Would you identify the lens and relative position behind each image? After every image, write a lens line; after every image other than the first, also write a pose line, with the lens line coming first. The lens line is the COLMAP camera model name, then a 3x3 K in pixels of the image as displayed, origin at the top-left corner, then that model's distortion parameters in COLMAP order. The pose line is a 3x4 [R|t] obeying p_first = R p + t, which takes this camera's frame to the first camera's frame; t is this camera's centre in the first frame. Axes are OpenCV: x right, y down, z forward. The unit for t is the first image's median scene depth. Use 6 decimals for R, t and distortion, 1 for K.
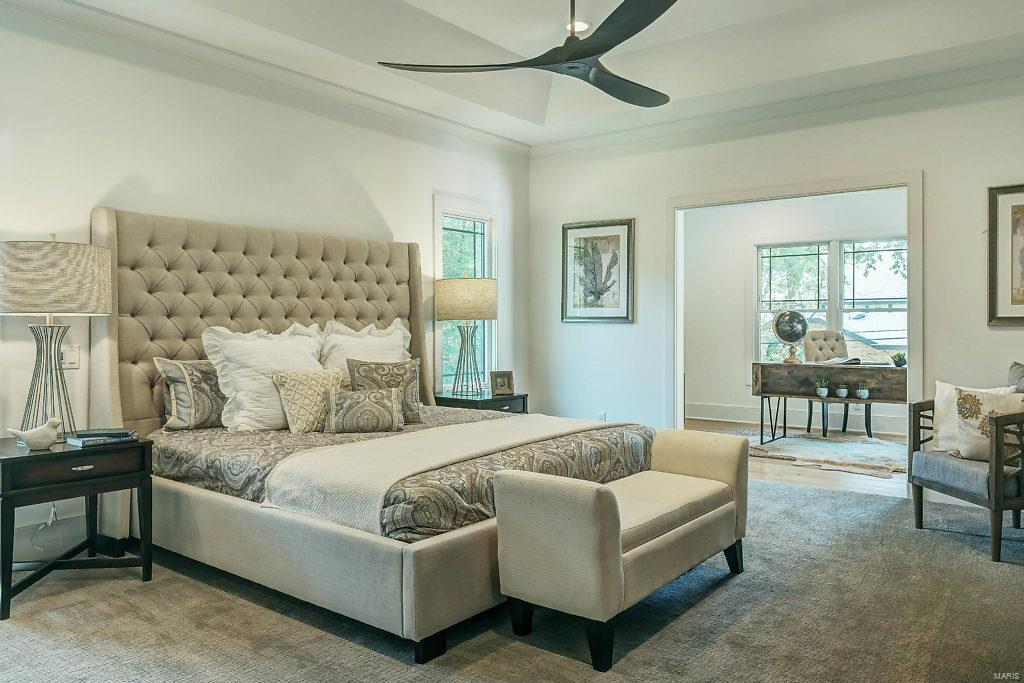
lens RADIAL K [[752.9, 0, 512.0], [0, 752.9, 341.5], [0, 0, 1]] dist [-0.001438, -0.002735]
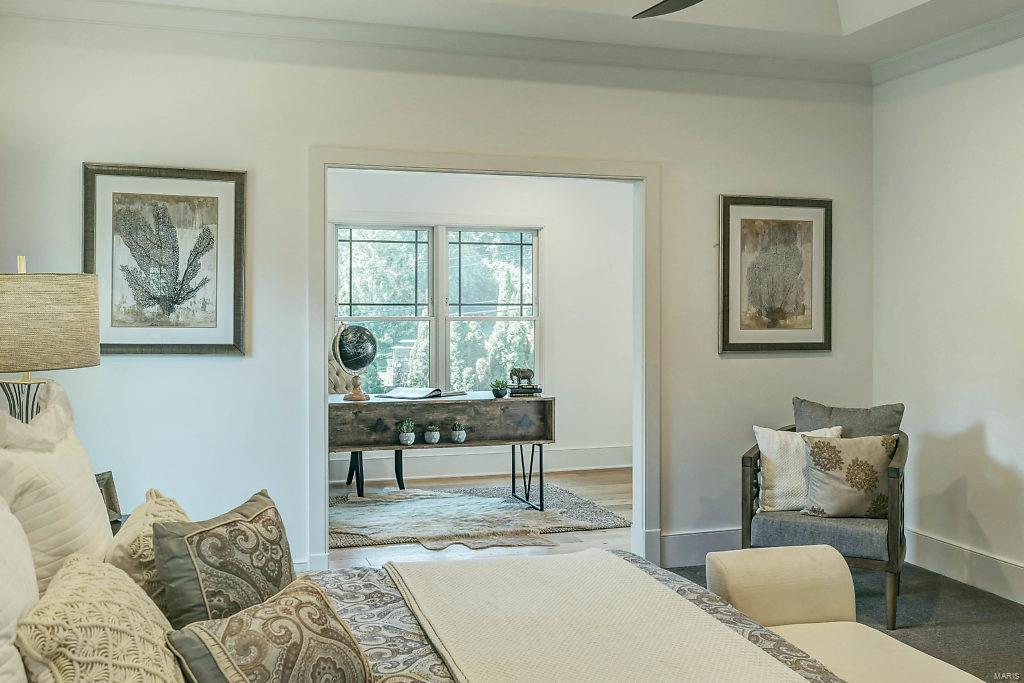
lens RADIAL K [[988.3, 0, 512.0], [0, 988.3, 341.5], [0, 0, 1]] dist [-0.003059, 0.000652]
pose [[0.577924, -0.023818, 0.815743, -0.315099], [0.016146, 0.999712, 0.017751, -0.042667], [-0.815931, 0.002913, 0.578142, 0.383504]]
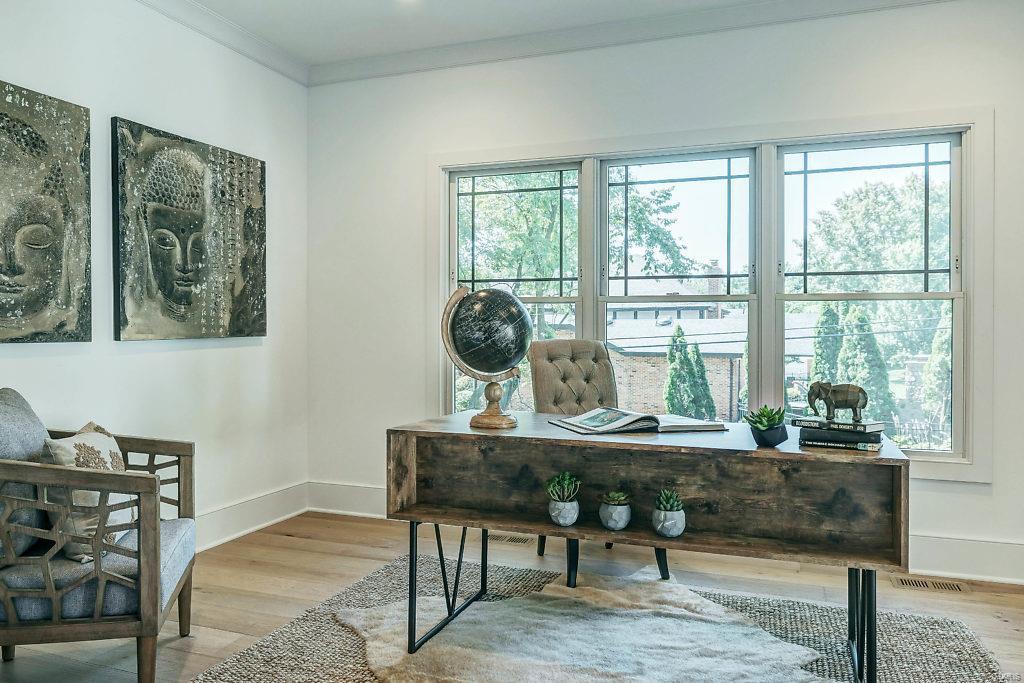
lens RADIAL K [[738.2, 0, 512.0], [0, 738.2, 341.5], [0, 0, 1]] dist [0.006001, 0.001591]
pose [[0.952780, 0.003077, 0.303647, 0.291145], [-0.001462, 0.999984, -0.005544, -0.013320], [-0.303659, 0.004839, 0.952768, 0.695117]]
